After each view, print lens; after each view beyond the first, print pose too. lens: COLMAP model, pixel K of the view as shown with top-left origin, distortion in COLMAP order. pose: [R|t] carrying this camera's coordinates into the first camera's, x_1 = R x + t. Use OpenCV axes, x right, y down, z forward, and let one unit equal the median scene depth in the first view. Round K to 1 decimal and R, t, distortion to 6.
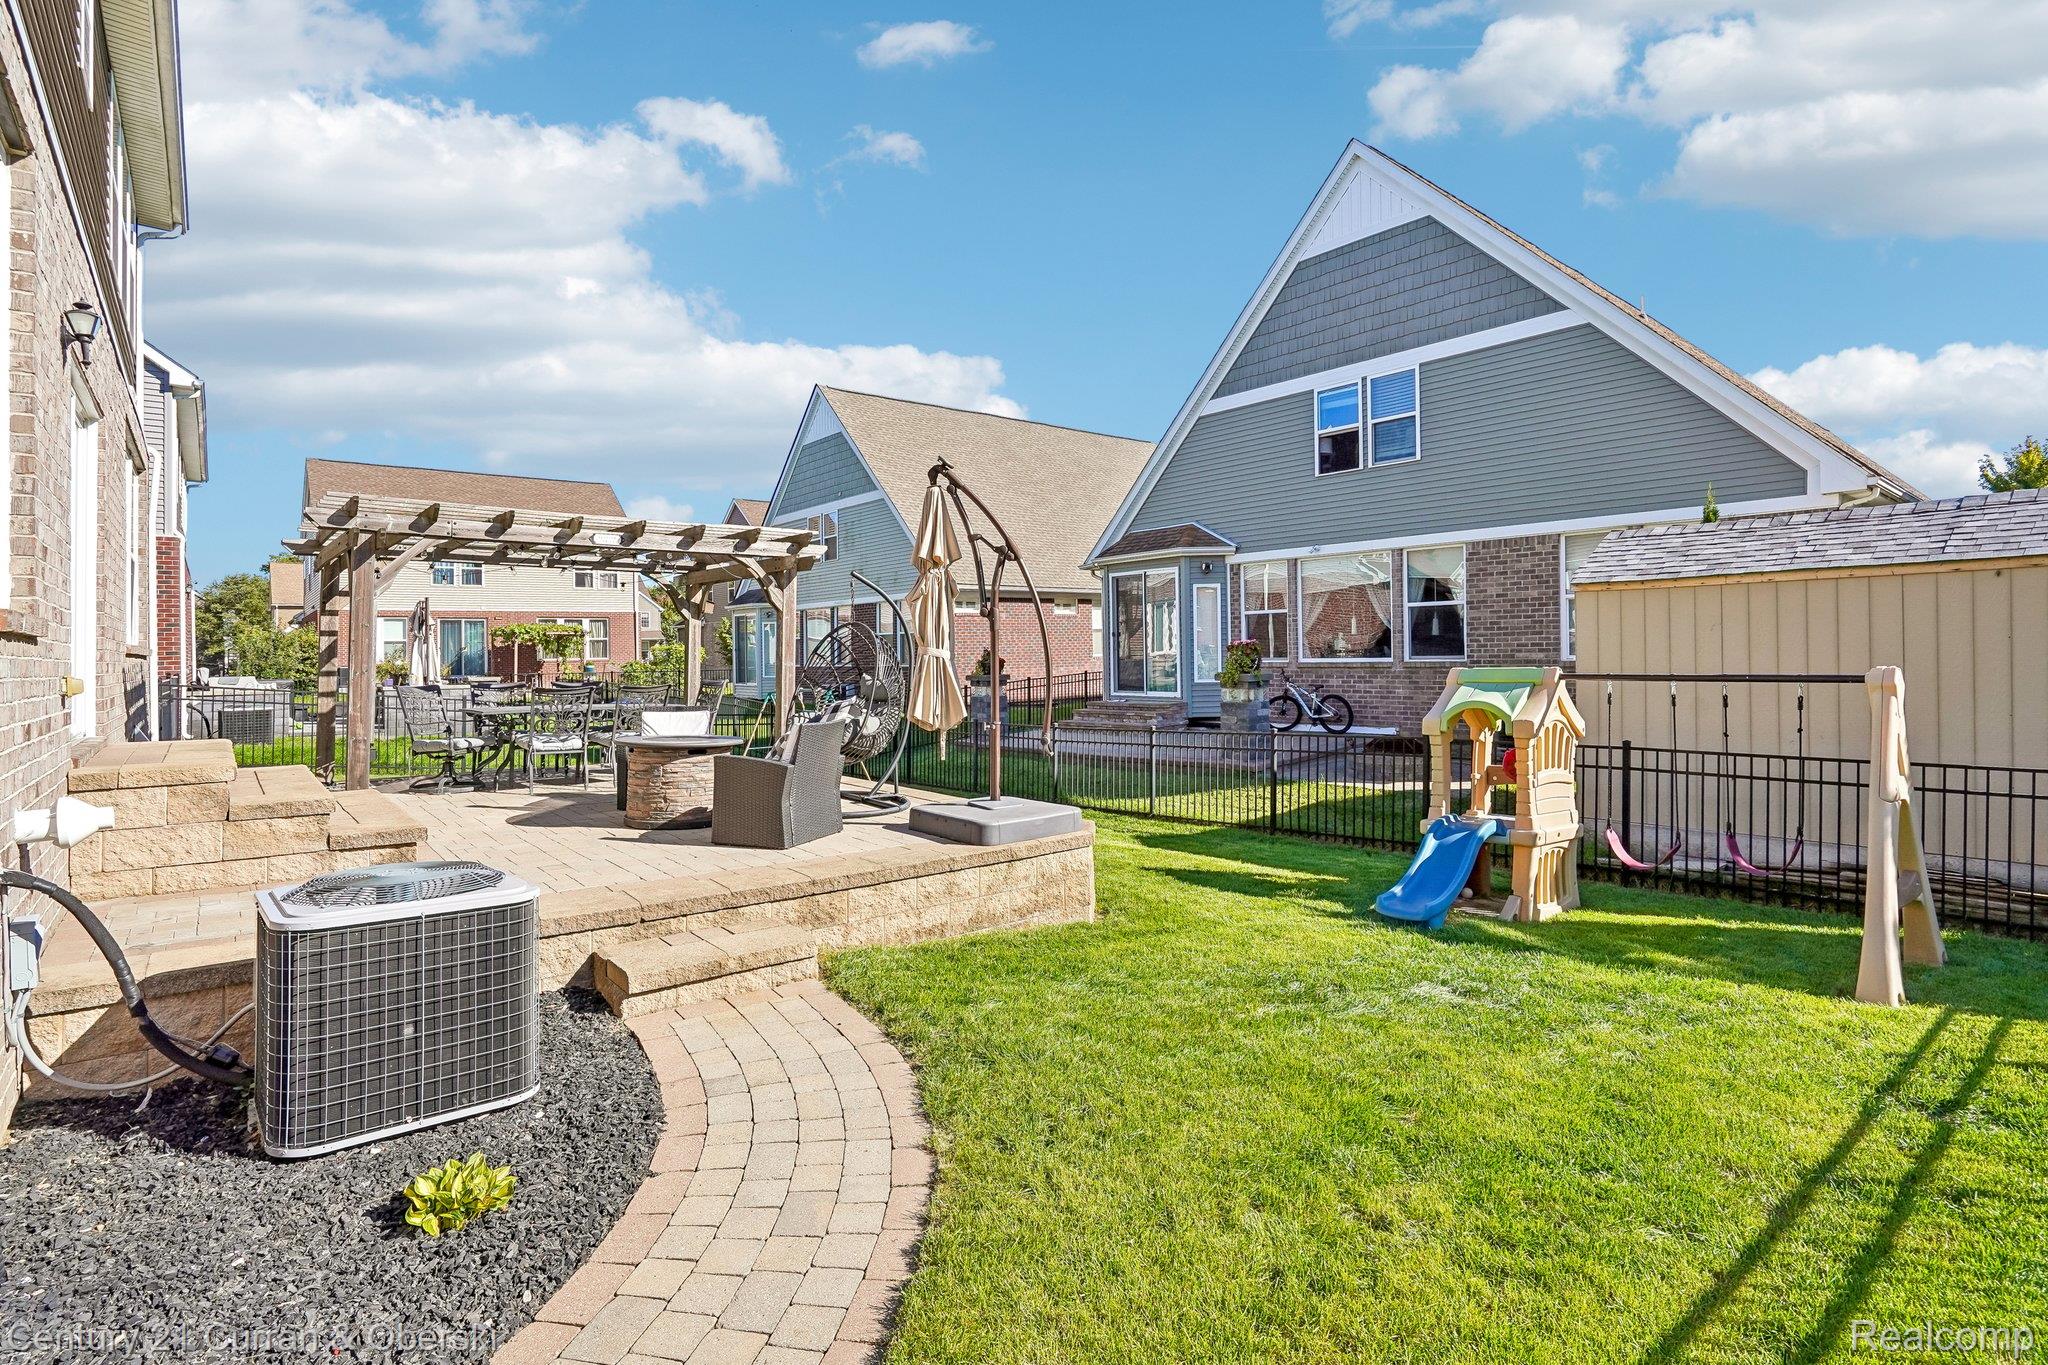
lens RADIAL K [[999.5, 0, 1024.0], [0, 999.5, 682.5], [0, 0, 1]] dist [-0.055226, 0.019419]
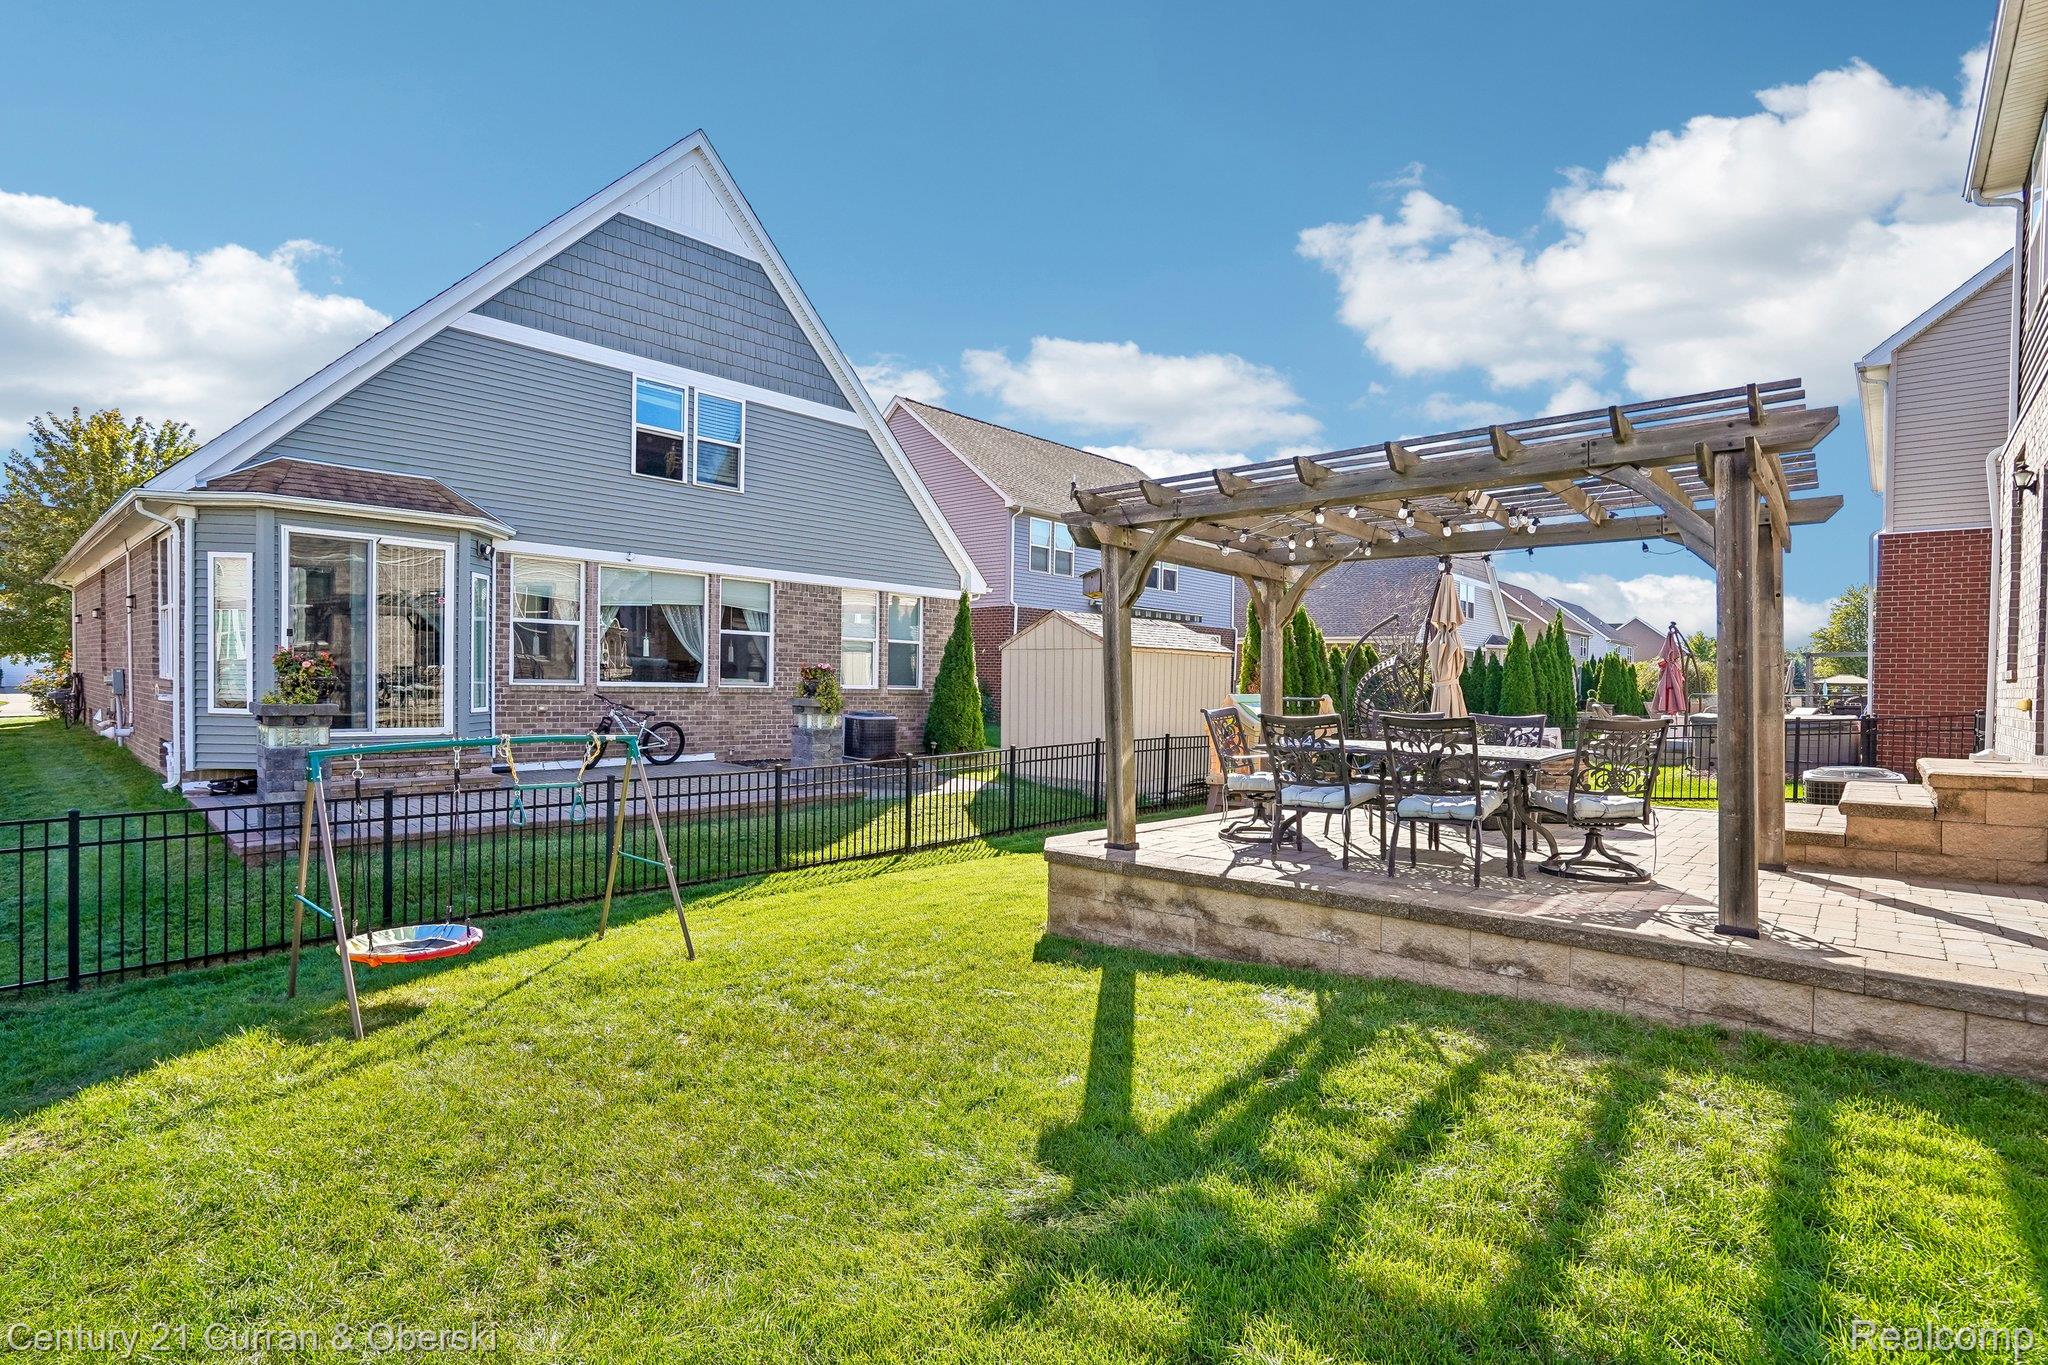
lens RADIAL K [[1024.3, 0, 1014.4], [0, 1024.3, 730.6], [0, 0, 1]] dist [-0.002078, 0.000264]
pose [[-0.126159, -0.030202, 0.991550, -0.672041], [0.011049, 0.999432, 0.031848, -0.006603], [-0.991949, 0.014973, -0.125753, 0.808998]]
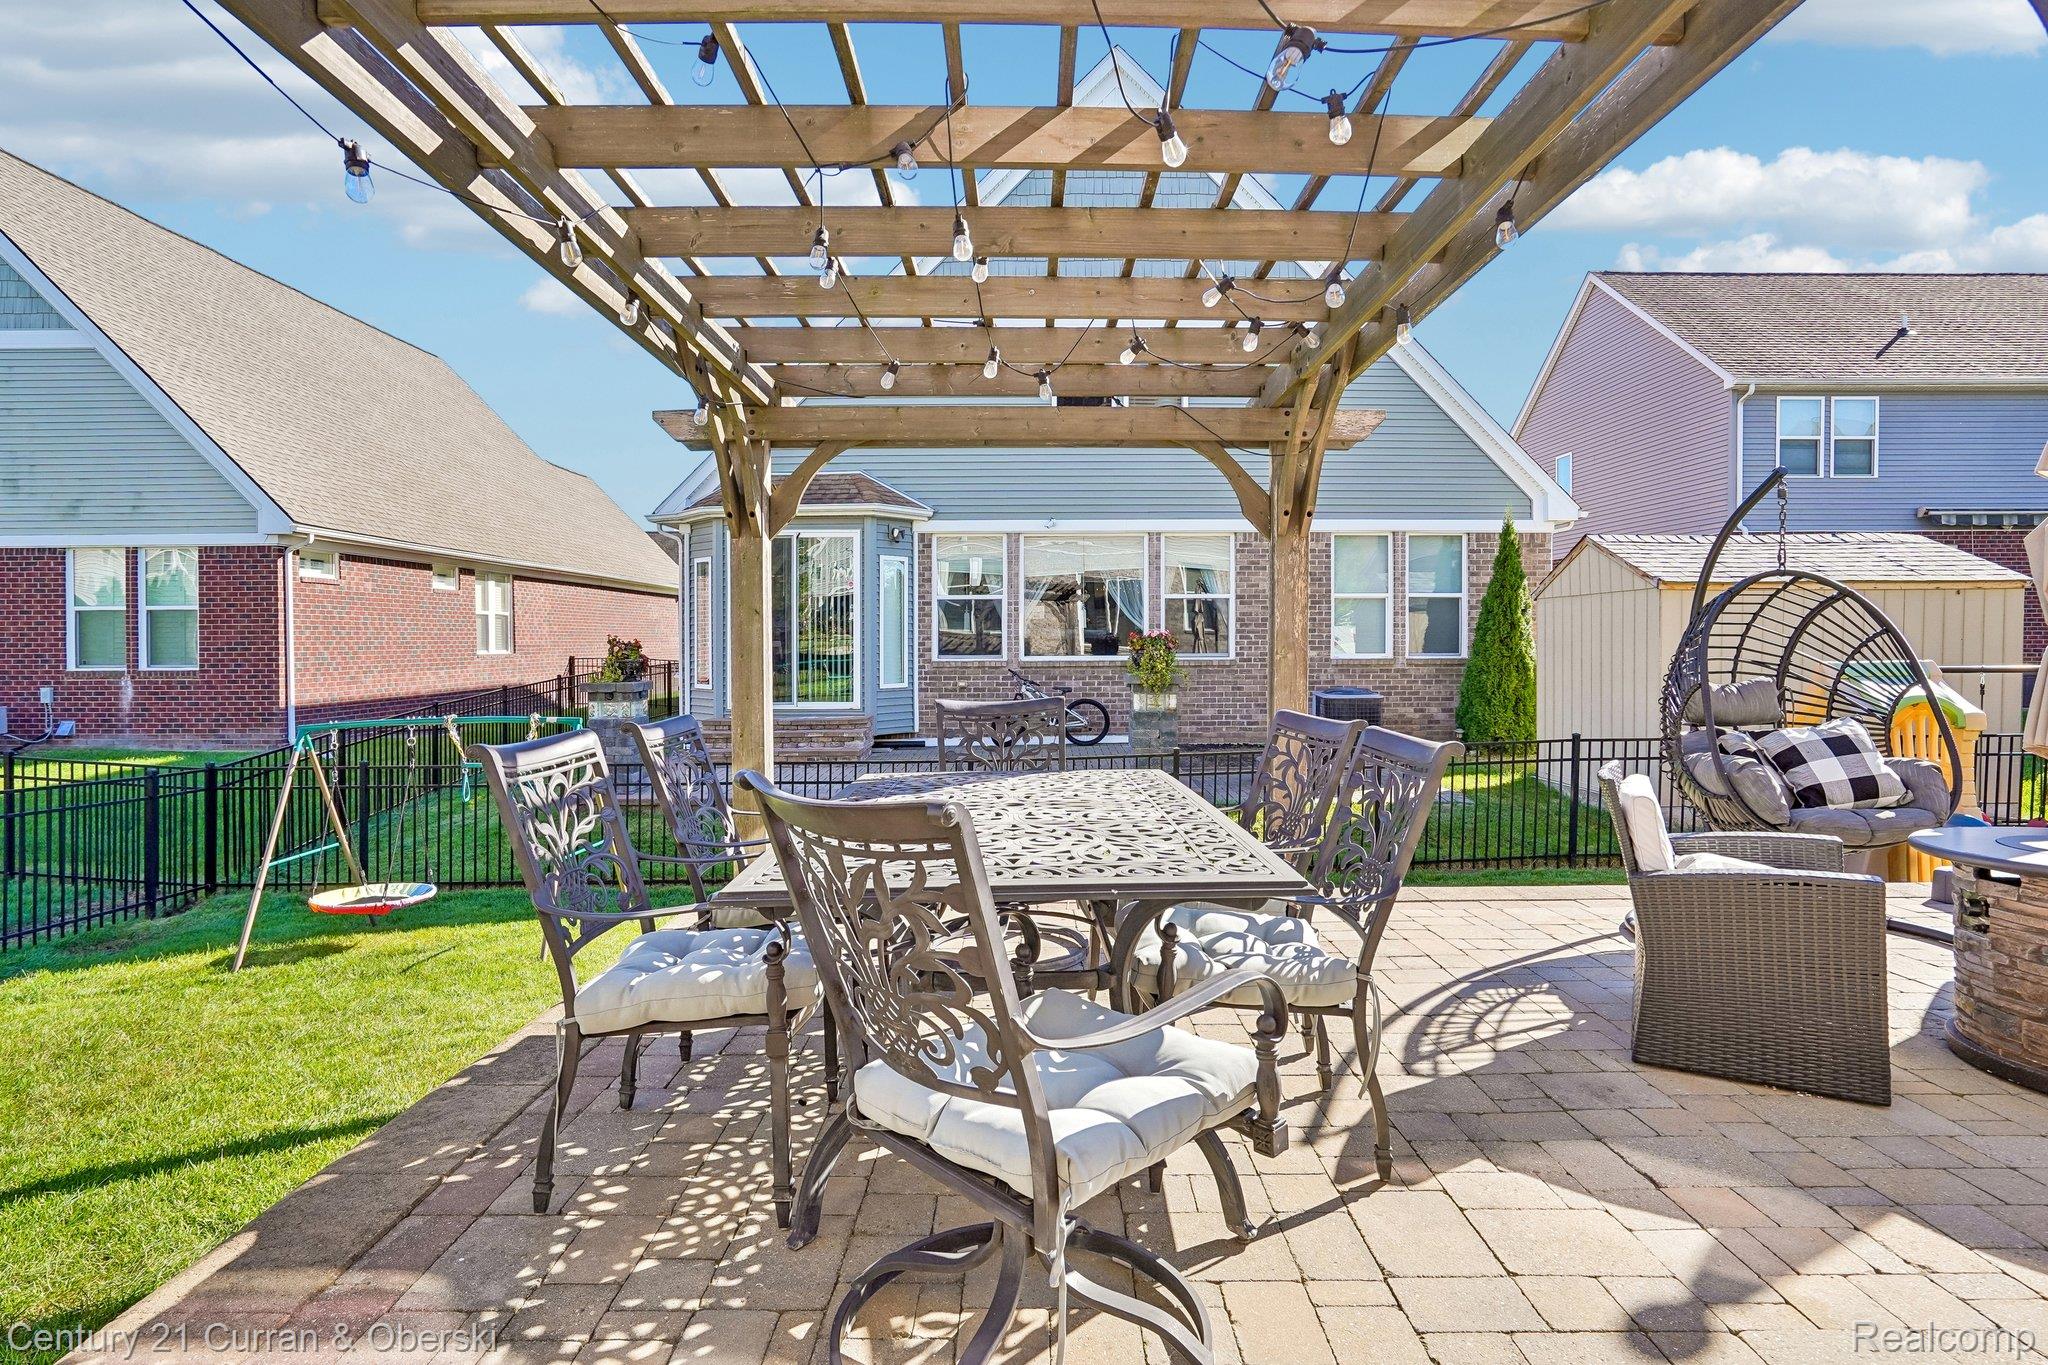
lens RADIAL K [[1040.3, 0, 1024.0], [0, 1040.3, 682.5], [0, 0, 1]] dist [-0.021534, -0.000156]
pose [[0.640910, -0.011648, 0.767528, -0.400330], [0.016367, 0.999865, 0.001507, -0.004093], [-0.767442, 0.011597, 0.641014, 0.482394]]
